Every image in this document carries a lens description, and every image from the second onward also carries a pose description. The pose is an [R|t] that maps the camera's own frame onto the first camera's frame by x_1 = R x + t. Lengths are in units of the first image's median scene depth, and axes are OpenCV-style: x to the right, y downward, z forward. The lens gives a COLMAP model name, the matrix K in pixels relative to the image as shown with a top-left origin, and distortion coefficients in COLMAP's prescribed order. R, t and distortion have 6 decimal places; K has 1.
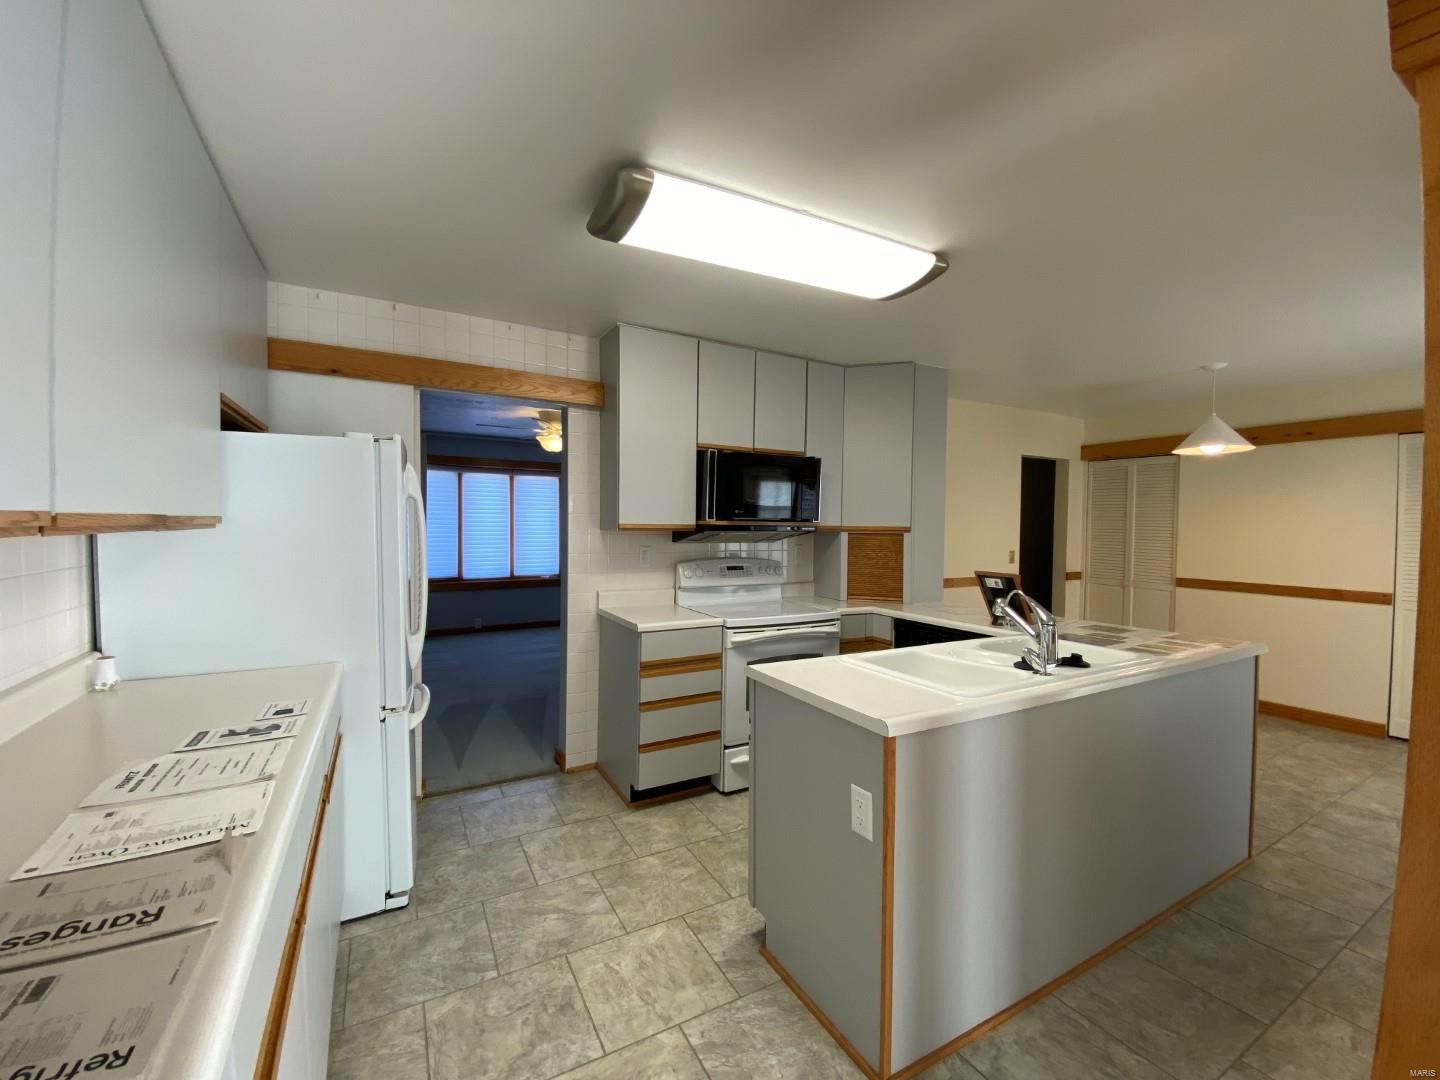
lens RADIAL K [[579.4, 0, 714.8], [0, 579.4, 537.6], [0, 0, 1]] dist [0.003165, -0.014270]
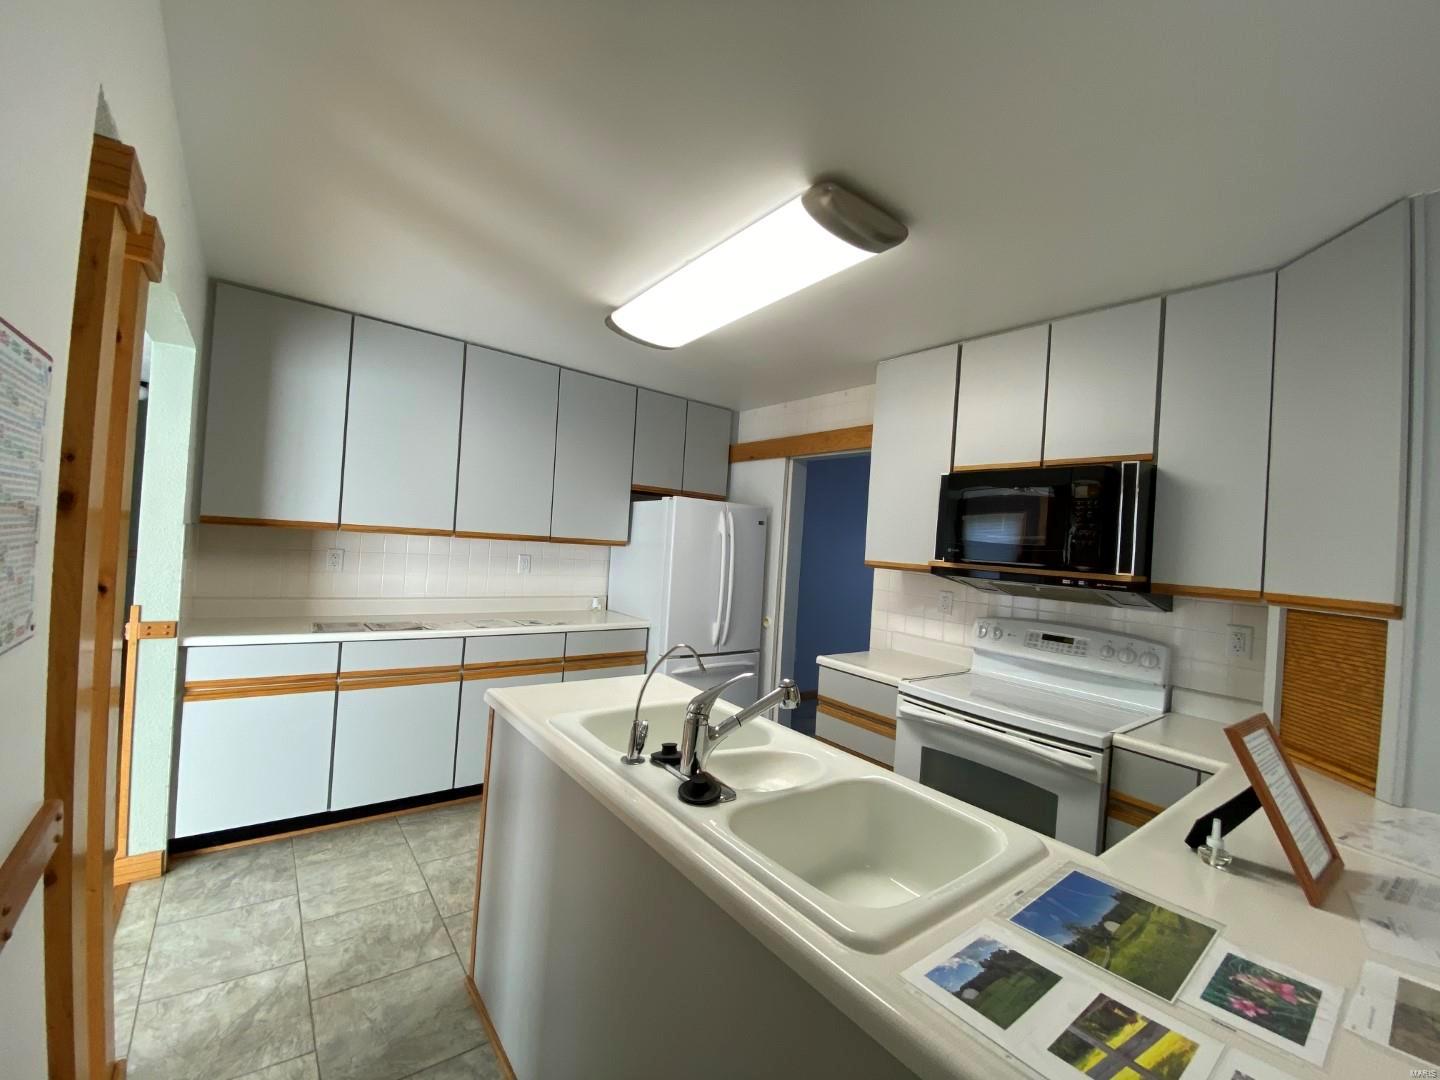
lens RADIAL K [[579.4, 0, 714.8], [0, 579.4, 537.6], [0, 0, 1]] dist [0.003165, -0.014270]
pose [[0.151351, -0.010260, -0.988427, 0.653343], [-0.086116, 0.996007, -0.023526, -0.015238], [0.984722, 0.088680, 0.149863, 0.496275]]
